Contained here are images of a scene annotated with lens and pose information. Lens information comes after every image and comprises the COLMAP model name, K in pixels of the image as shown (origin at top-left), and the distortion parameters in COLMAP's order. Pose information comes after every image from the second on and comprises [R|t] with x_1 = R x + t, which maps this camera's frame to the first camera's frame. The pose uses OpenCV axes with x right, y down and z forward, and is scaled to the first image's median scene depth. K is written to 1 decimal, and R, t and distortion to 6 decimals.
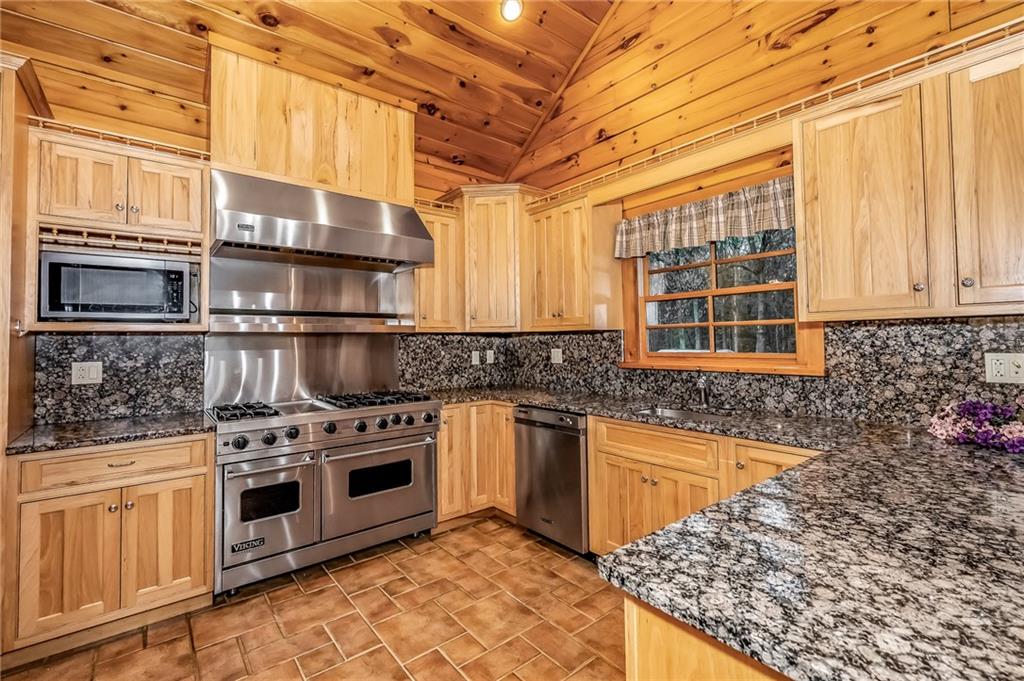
lens RADIAL K [[451.0, 0, 514.0], [0, 451.0, 327.3], [0, 0, 1]] dist [-0.000443, -0.000366]
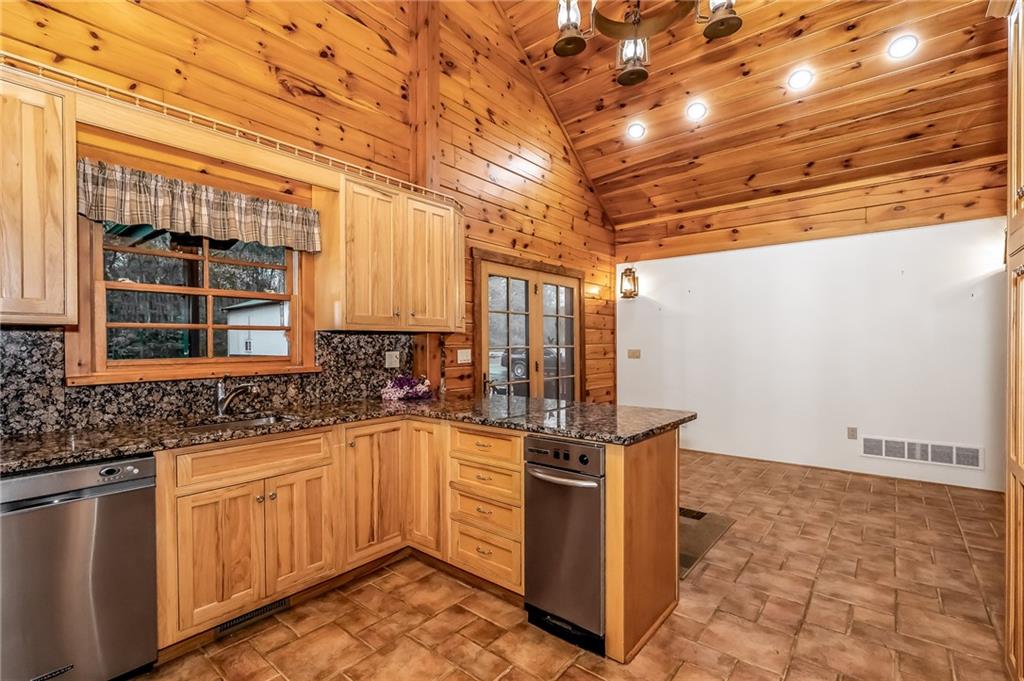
lens RADIAL K [[469.3, 0, 472.3], [0, 469.3, 348.5], [0, 0, 1]] dist [0.000428, -0.000792]
pose [[-0.152211, 0.005796, 0.988331, -0.567188], [-0.020472, 0.999750, -0.009016, 0.034648], [-0.988136, -0.021605, -0.152054, 0.606774]]
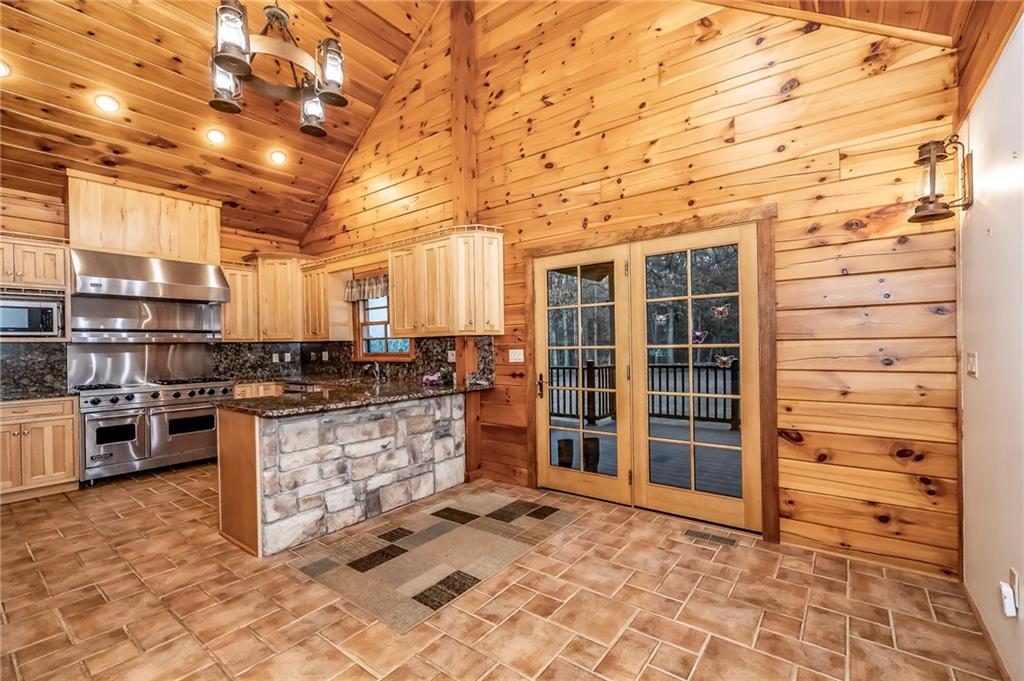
lens RADIAL K [[433.2, 0, 533.6], [0, 433.2, 345.7], [0, 0, 1]] dist [0.000331, -0.000071]
pose [[0.966461, -0.003504, 0.256791, 0.566040], [-0.003255, 0.999659, 0.025891, -0.024397], [-0.256794, -0.025859, 0.966120, -0.982117]]
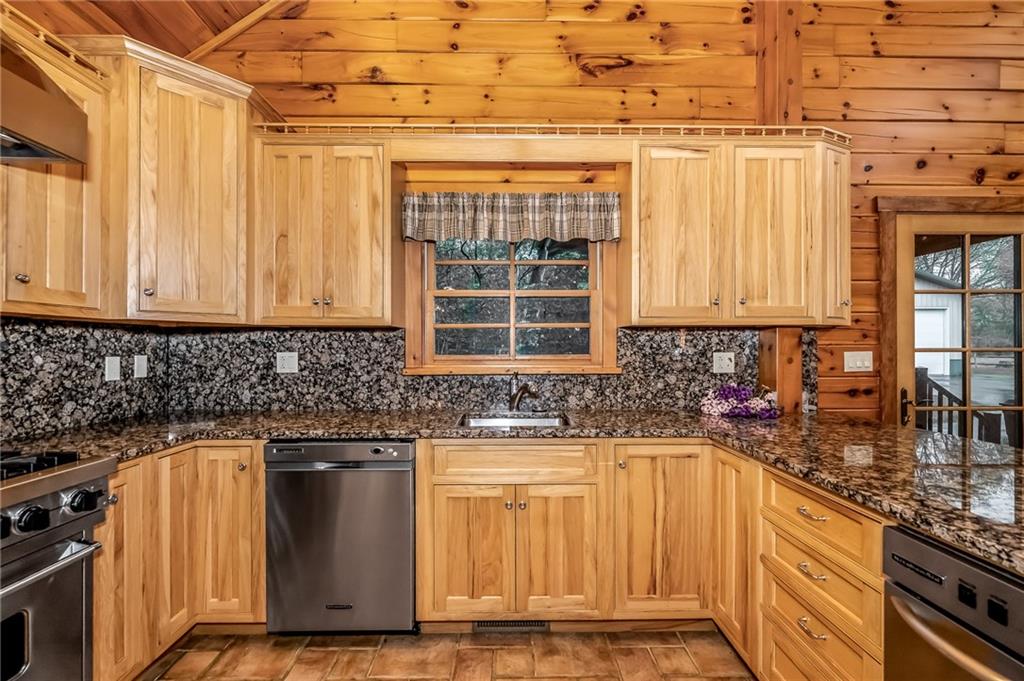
lens RADIAL K [[425.6, 0, 509.7], [0, 425.6, 347.0], [0, 0, 1]] dist [-0.000645, -0.000195]
pose [[0.621884, 0.014536, 0.782975, -0.273334], [-0.030867, 0.999506, 0.005961, 0.033073], [-0.782501, -0.027875, 0.622025, 0.427161]]
